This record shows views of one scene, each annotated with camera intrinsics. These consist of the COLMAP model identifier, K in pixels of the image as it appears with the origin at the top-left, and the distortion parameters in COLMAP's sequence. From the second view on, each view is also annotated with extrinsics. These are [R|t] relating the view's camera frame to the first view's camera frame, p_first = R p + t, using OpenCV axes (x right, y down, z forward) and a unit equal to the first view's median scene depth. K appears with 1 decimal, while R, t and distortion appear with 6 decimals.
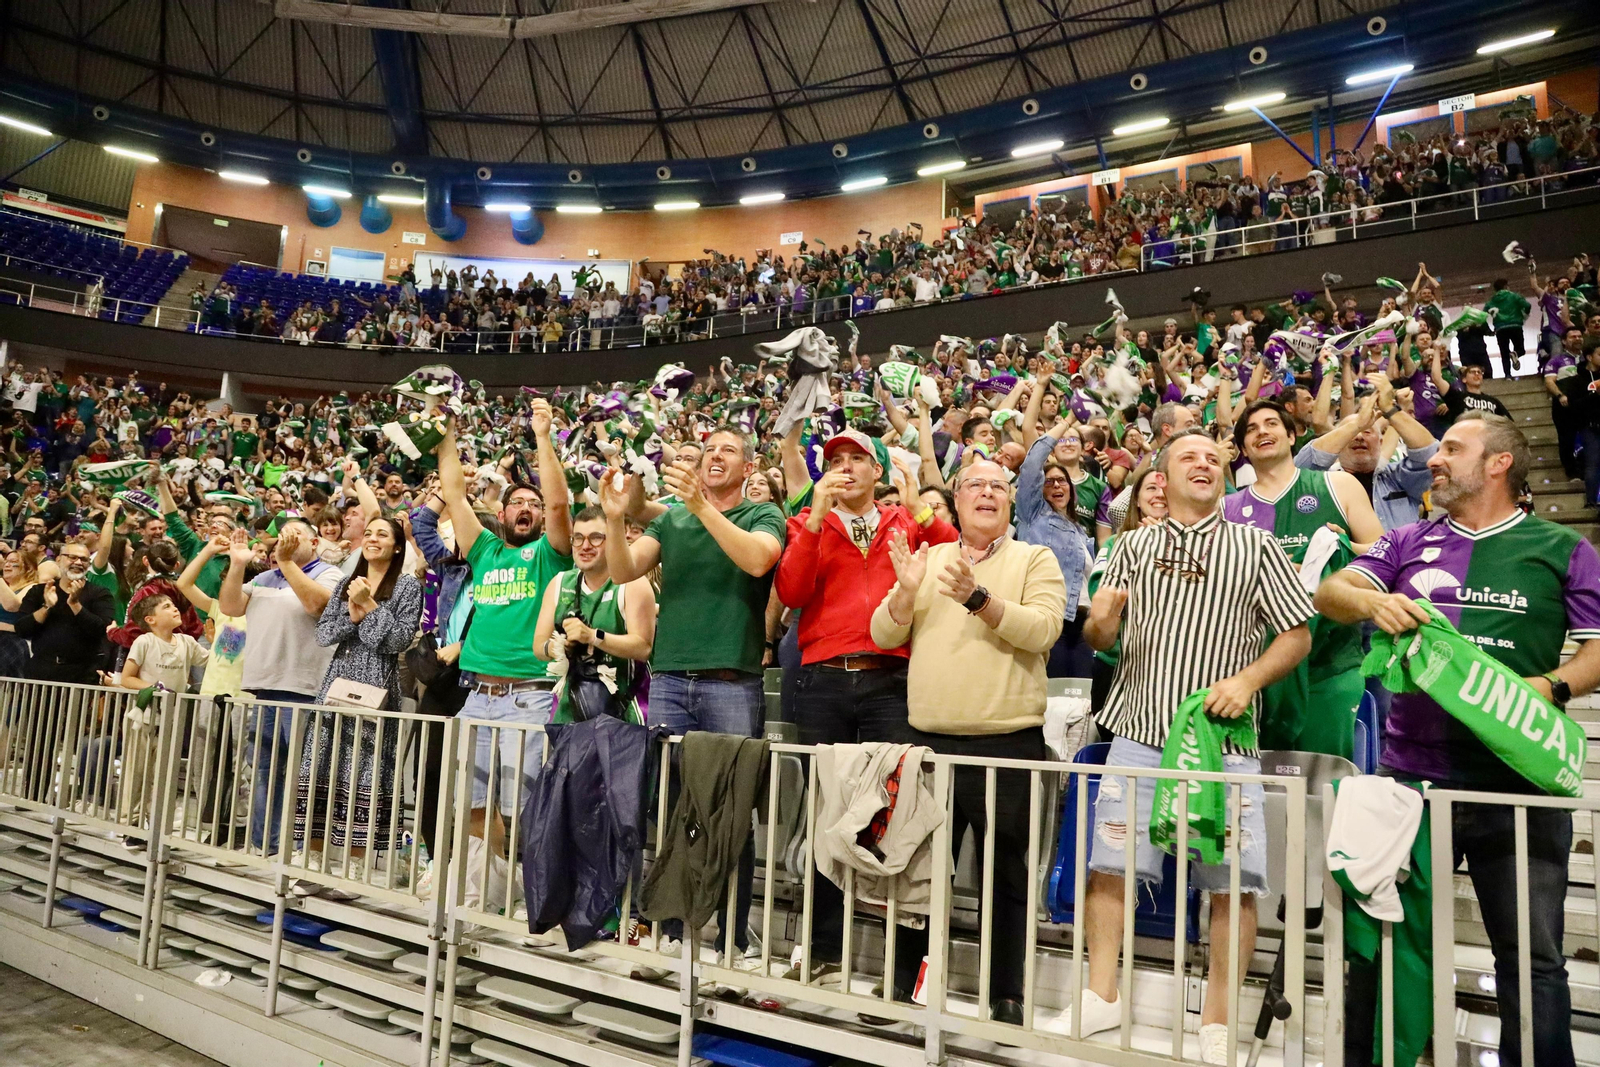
lens RADIAL K [[1106.3, 0, 825.0], [0, 1106.3, 530.2], [0, 0, 1]] dist [-0.104863, 0.039485]
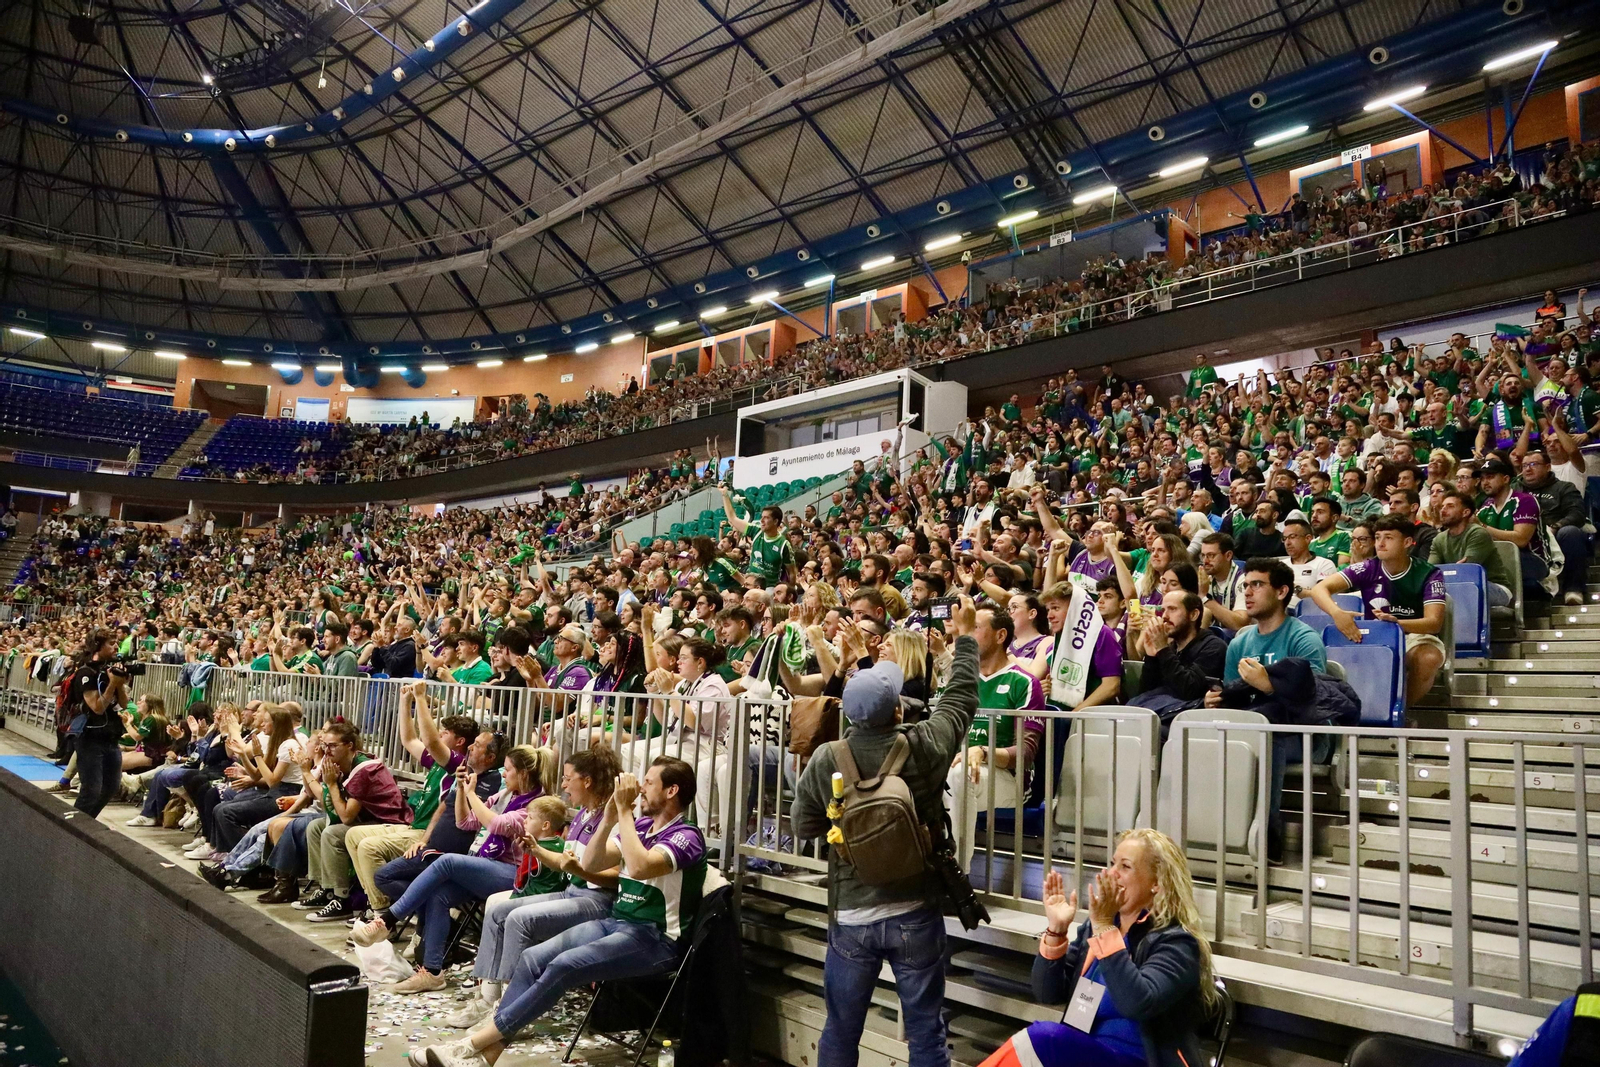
lens RADIAL K [[1073.1, 0, 802.1], [0, 1073.1, 543.7], [0, 0, 1]] dist [-0.113318, 0.059731]
pose [[0.985499, -0.028512, -0.167267, 0.546394], [0.029421, 0.999563, 0.002960, -0.033331], [0.167109, -0.007839, 0.985907, -0.408599]]
